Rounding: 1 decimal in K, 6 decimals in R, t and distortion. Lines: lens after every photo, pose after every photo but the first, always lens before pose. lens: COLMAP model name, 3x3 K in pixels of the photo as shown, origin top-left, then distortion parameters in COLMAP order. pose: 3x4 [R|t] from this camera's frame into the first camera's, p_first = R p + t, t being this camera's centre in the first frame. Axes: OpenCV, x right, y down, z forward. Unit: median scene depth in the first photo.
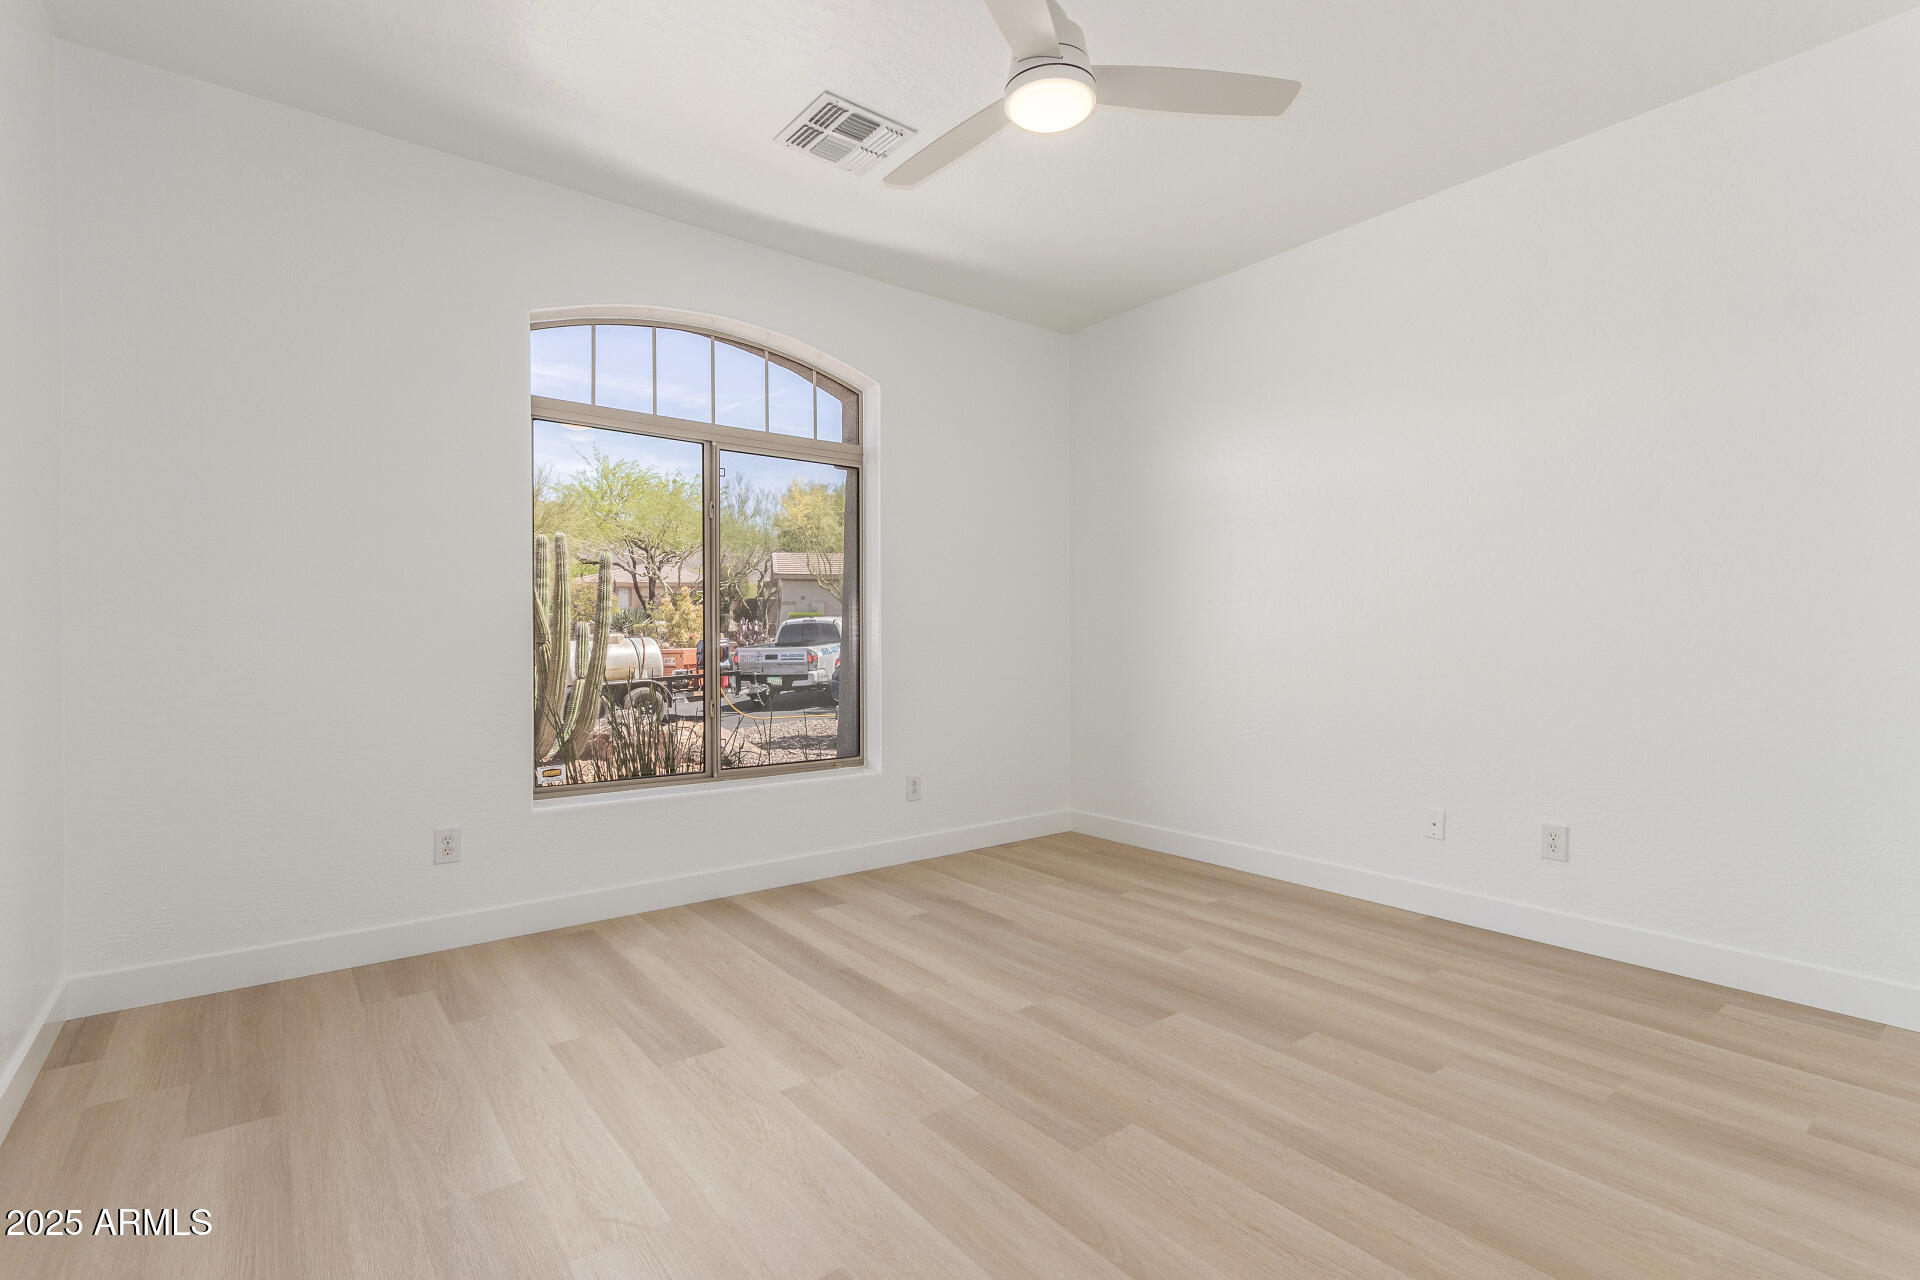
lens RADIAL K [[899.2, 0, 971.5], [0, 899.2, 639.8], [0, 0, 1]] dist [0.000392, 0.003720]
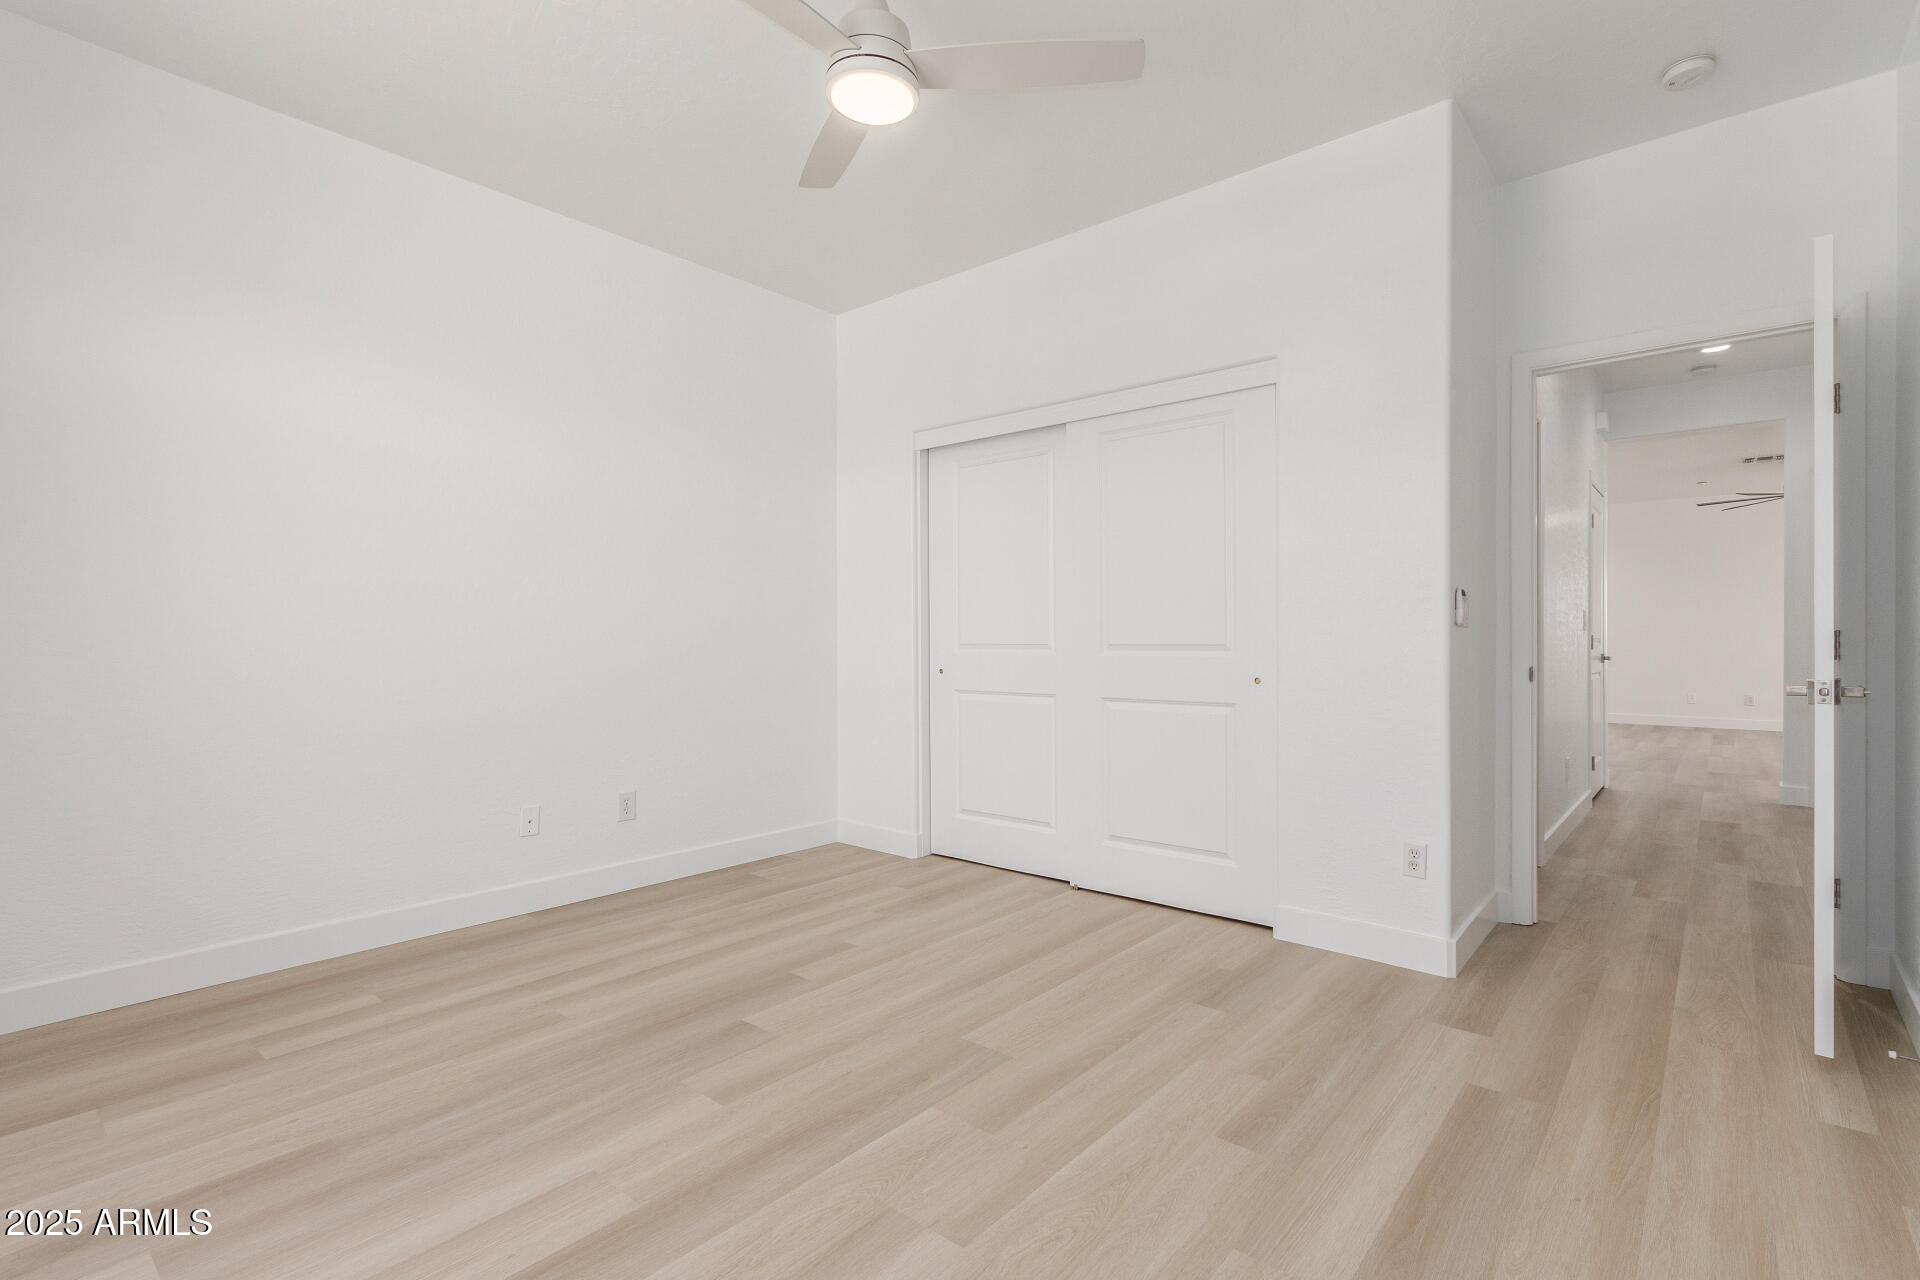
lens RADIAL K [[899.2, 0, 970.8], [0, 899.2, 640.6], [0, 0, 1]] dist [0.000392, 0.003720]
pose [[-0.204993, -0.000205, 0.978763, -0.745370], [0.002646, 0.999996, 0.000764, -0.002139], [-0.978760, 0.002746, -0.204992, 0.902325]]
